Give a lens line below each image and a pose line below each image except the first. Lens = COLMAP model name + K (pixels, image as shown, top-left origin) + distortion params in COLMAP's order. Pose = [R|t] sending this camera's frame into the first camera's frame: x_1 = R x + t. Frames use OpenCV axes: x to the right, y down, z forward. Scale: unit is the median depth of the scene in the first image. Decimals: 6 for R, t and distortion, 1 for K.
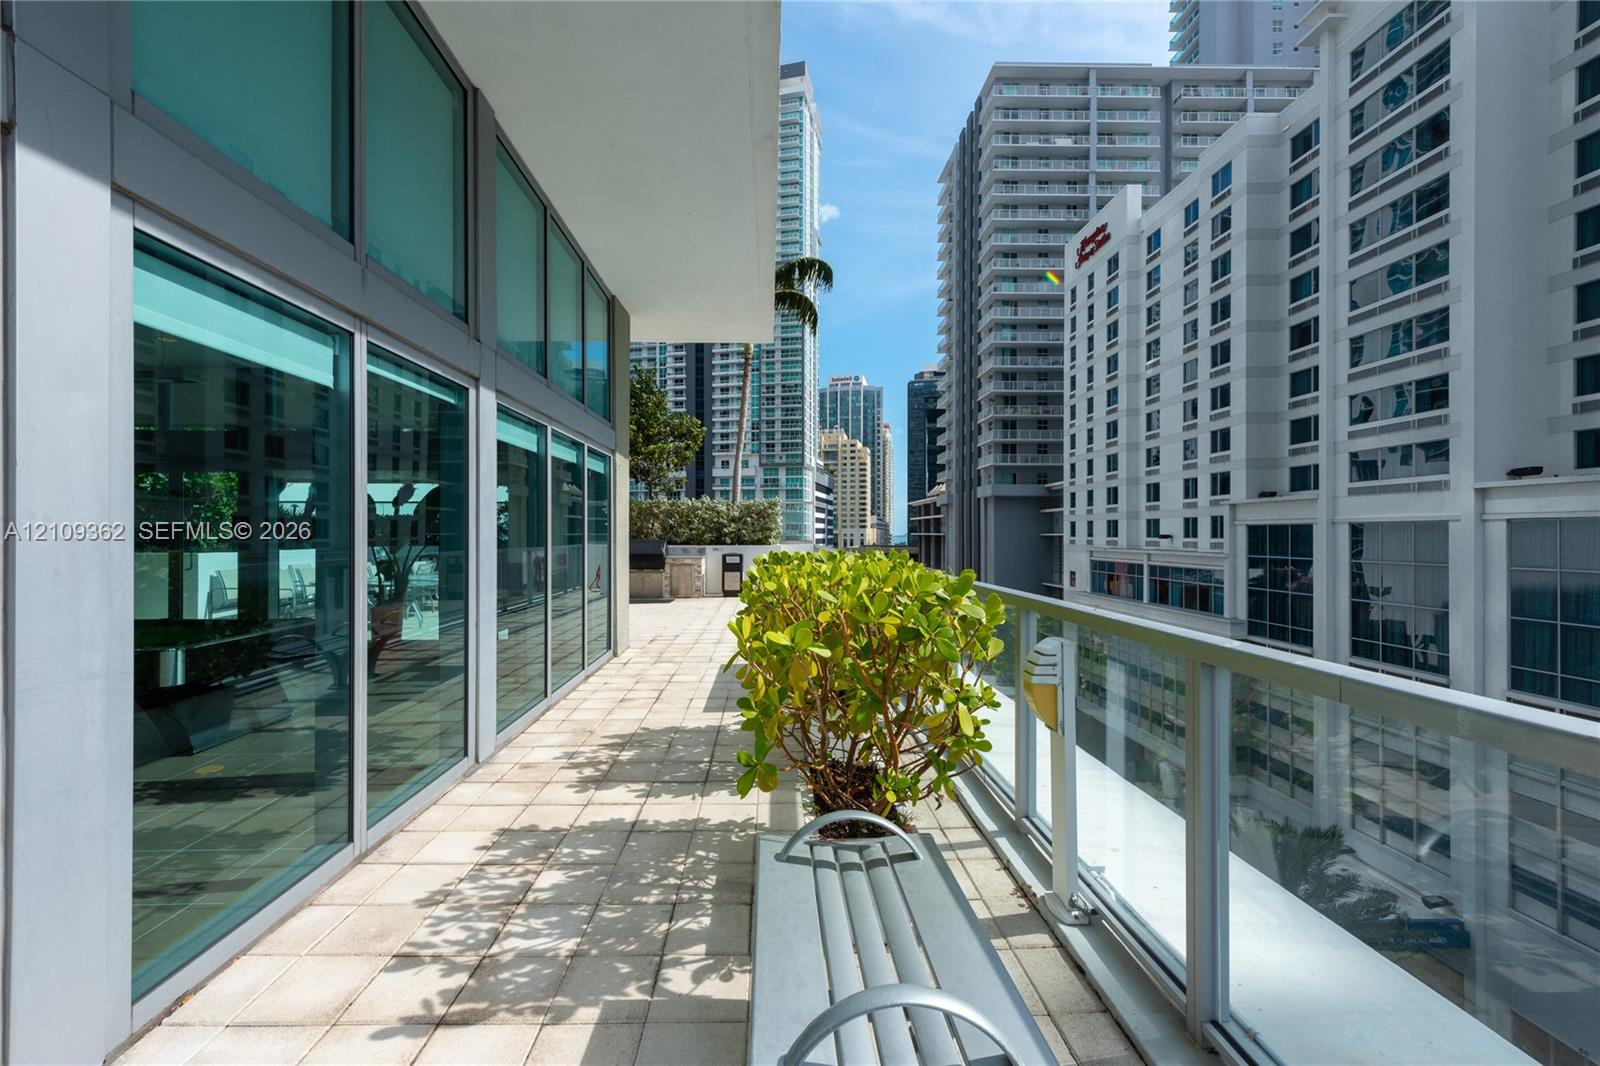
lens RADIAL K [[640.6, 0, 783.2], [0, 640.6, 532.0], [0, 0, 1]] dist [-0.000425, -0.000063]
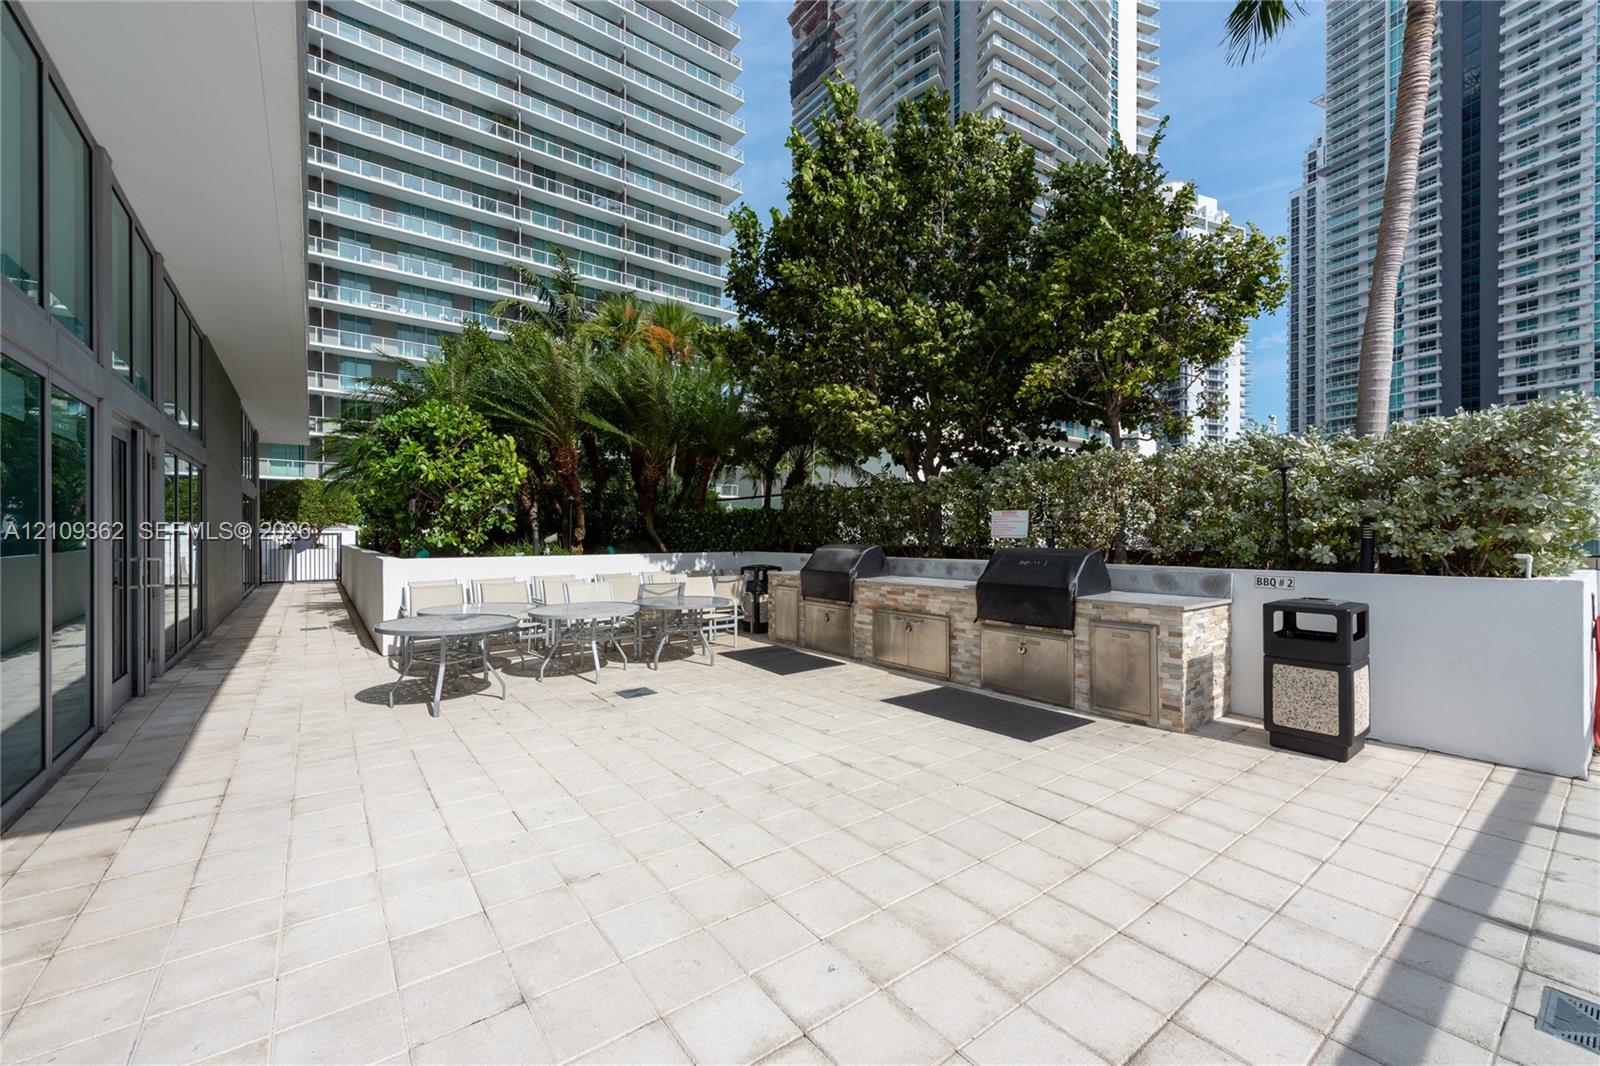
lens RADIAL K [[633.5, 0, 800.2], [0, 633.5, 536.5], [0, 0, 1]] dist [0.004043, 0.000450]
pose [[0.580552, -0.000158, -0.814223, 0.019746], [0.000881, 1.000000, 0.000434, 0.003785], [0.814223, -0.000969, 0.580552, 0.645345]]
